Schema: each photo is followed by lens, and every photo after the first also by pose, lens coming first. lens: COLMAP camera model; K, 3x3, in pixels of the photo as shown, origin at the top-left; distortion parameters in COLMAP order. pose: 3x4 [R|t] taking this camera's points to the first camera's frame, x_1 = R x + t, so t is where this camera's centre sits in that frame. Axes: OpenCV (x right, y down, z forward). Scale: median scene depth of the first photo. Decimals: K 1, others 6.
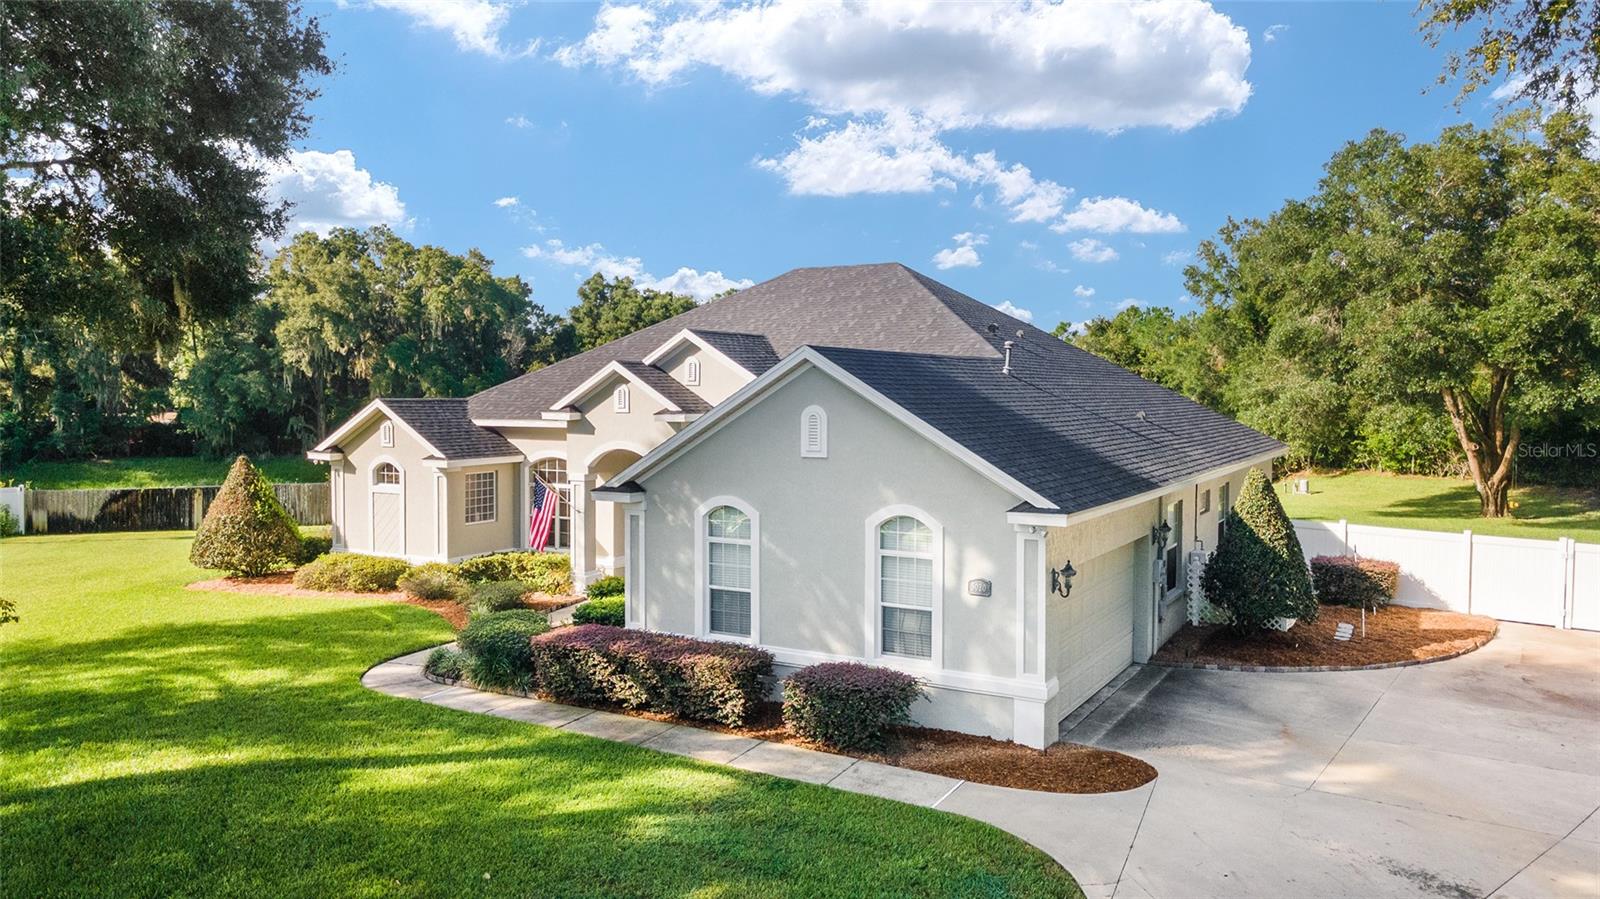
lens RADIAL K [[1172.5, 0, 800.0], [0, 1172.5, 449.5], [0, 0, 1]] dist [0.025889, 0.006303]
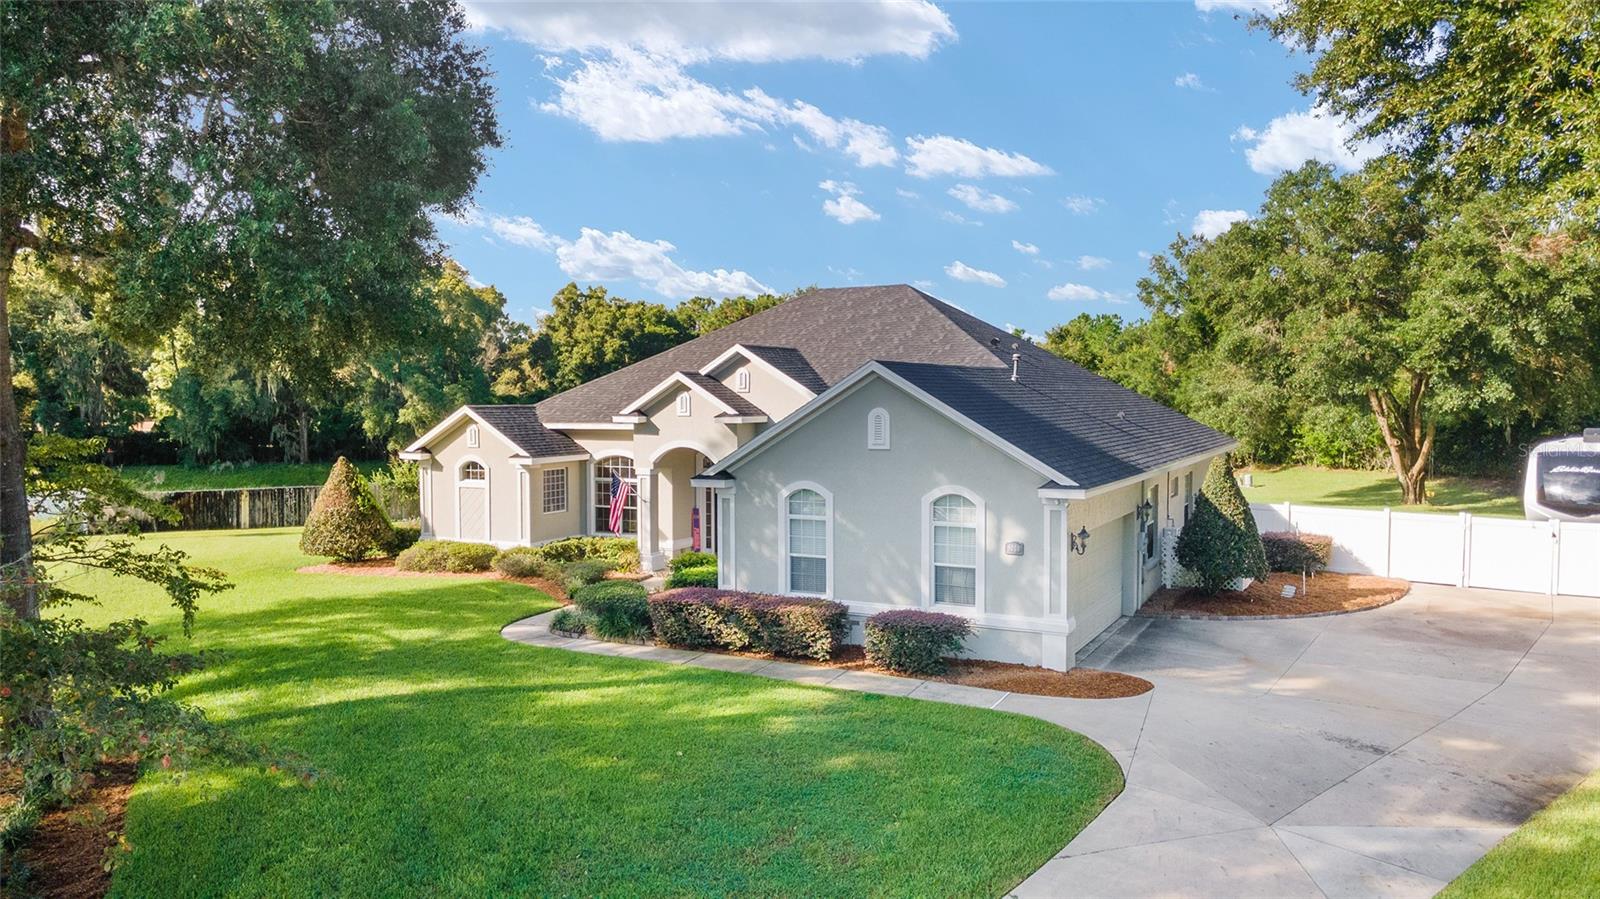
lens RADIAL K [[1167.2, 0, 800.2], [0, 1167.2, 466.4], [0, 0, 1]] dist [0.014747, -0.003163]
pose [[0.999028, -0.009017, 0.043142, -0.088289], [0.008576, 0.999909, 0.010390, 0.007912], [-0.043232, -0.010010, 0.999015, -0.173721]]
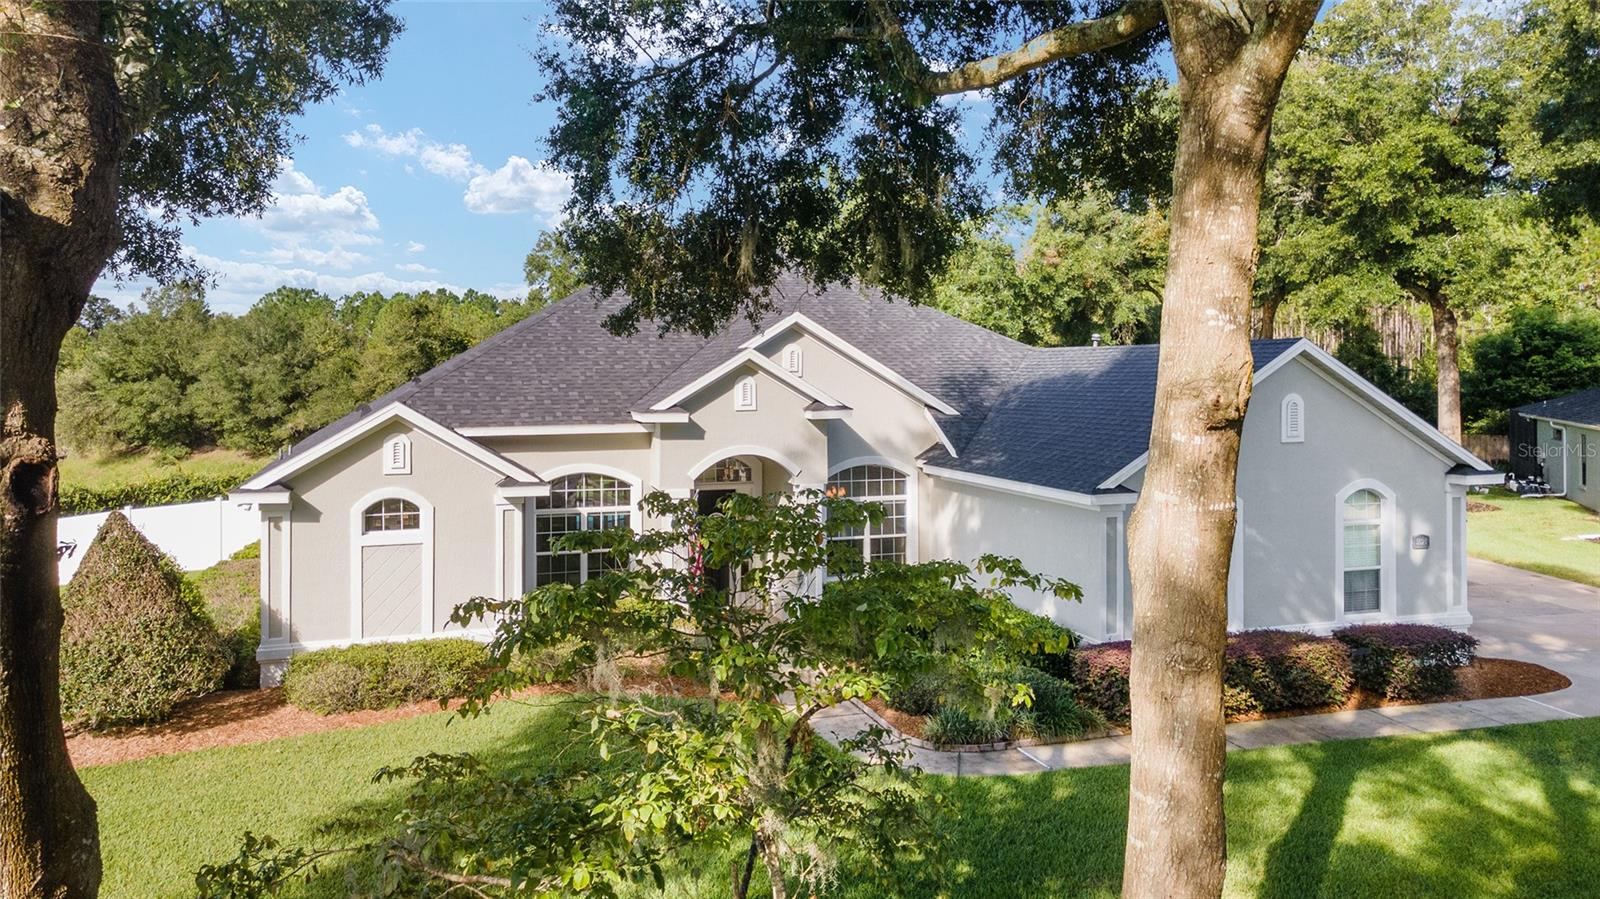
lens RADIAL K [[1157.3, 0, 785.9], [0, 1157.3, 426.6], [0, 0, 1]] dist [0.009547, 0.003919]
pose [[0.678048, -0.040594, 0.733896, -0.747790], [0.046449, 0.998844, 0.012335, -0.029560], [-0.733549, 0.025725, 0.679150, 0.435955]]
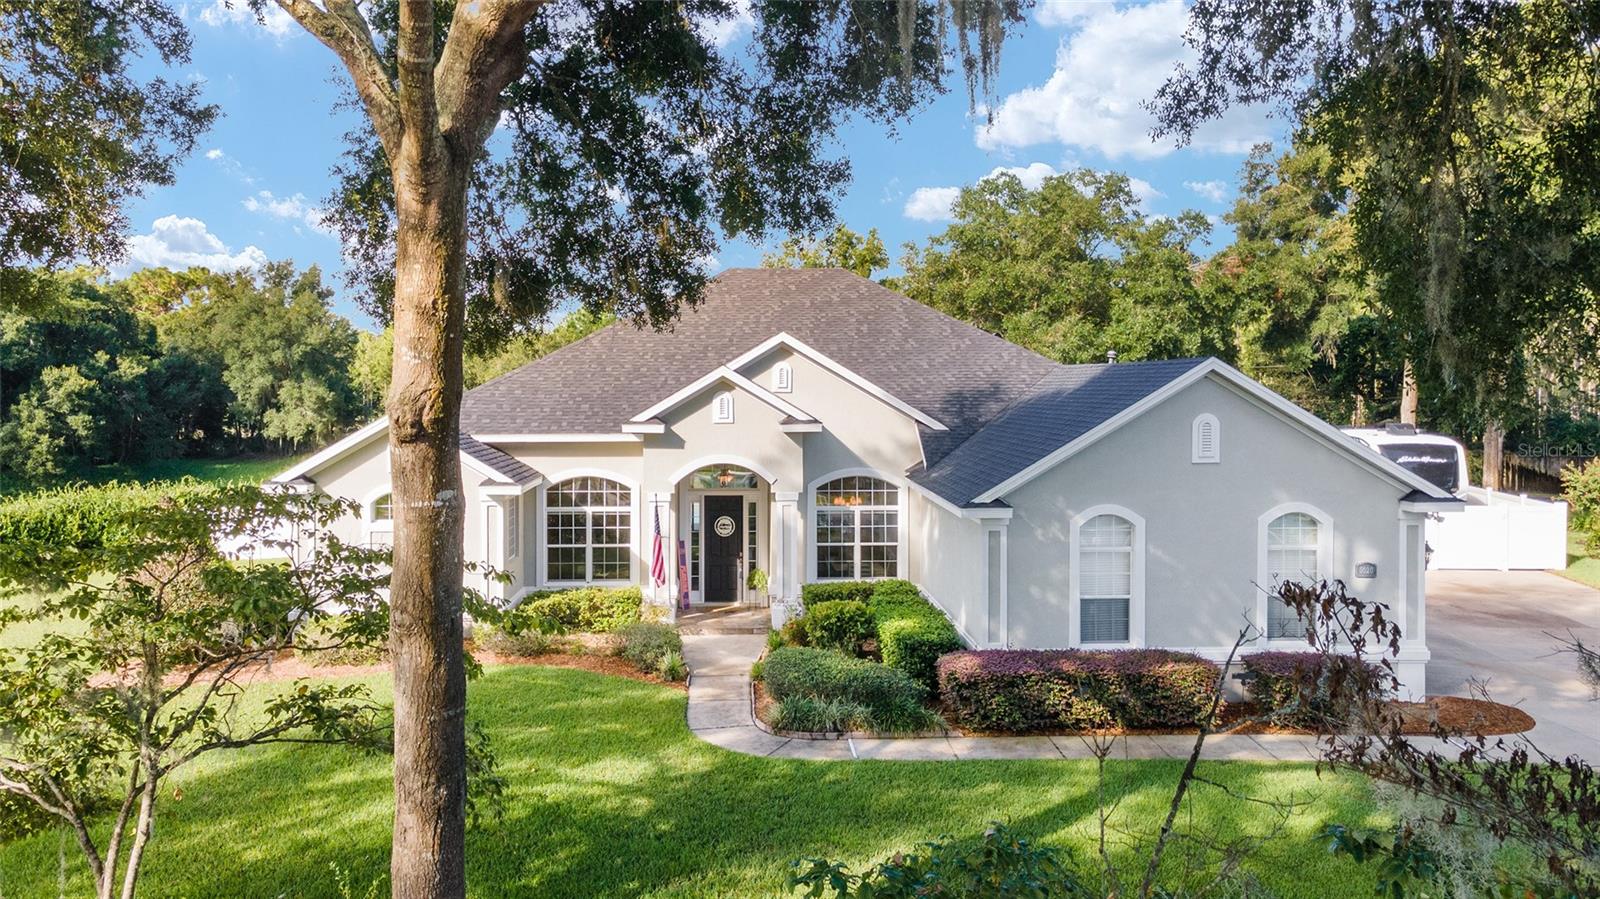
lens RADIAL K [[1156.6, 0, 800.0], [0, 1156.6, 449.5], [0, 0, 1]] dist [0.000386, 0.002063]
pose [[0.842883, -0.033204, 0.537071, -0.594451], [0.031272, 0.999430, 0.012710, -0.021079], [-0.537187, 0.006082, 0.843441, 0.221717]]
